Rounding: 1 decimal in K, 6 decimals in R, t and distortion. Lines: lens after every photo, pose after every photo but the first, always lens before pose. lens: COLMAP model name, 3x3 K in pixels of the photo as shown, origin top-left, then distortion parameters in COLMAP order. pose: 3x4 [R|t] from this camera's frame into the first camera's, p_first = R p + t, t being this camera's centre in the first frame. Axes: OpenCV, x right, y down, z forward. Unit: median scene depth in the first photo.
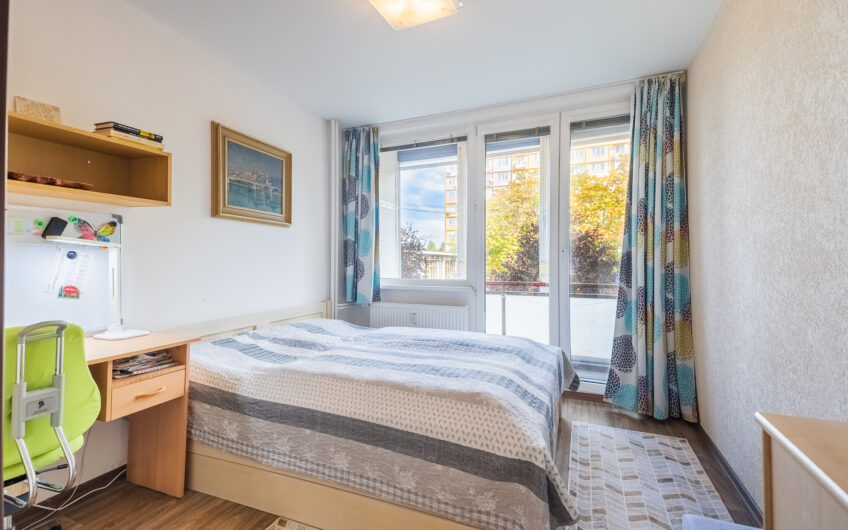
lens RADIAL K [[384.0, 0, 424.0], [0, 384.0, 265.0], [0, 0, 1]] dist [0.047703, 0.000063]
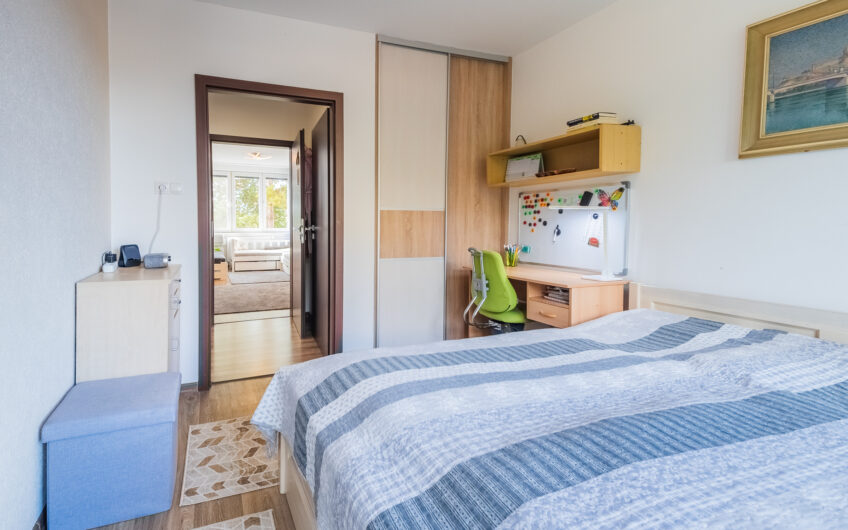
lens RADIAL K [[446.0, 0, 423.8], [0, 446.0, 231.2], [0, 0, 1]] dist [0.075427, -0.000369]
pose [[-0.665366, 0.012553, -0.746412, 0.423985], [-0.007216, 0.999704, 0.023245, -0.002705], [0.746483, 0.020852, -0.665078, 0.943623]]
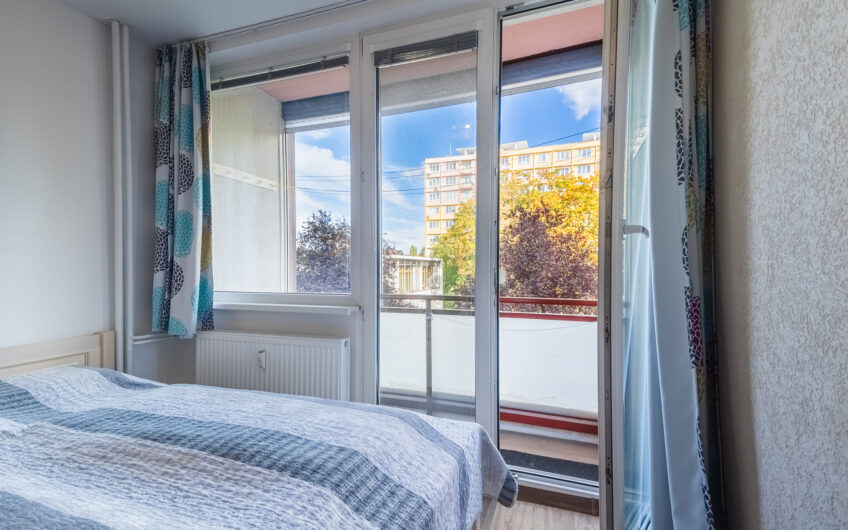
lens RADIAL K [[394.2, 0, 425.0], [0, 394.2, 276.7], [0, 0, 1]] dist [0.000616, -0.000017]
pose [[0.999357, 0.001144, 0.035825, 0.202750], [-0.001705, 0.999876, 0.015643, -0.000744], [-0.035803, -0.015694, 0.999236, 0.364982]]
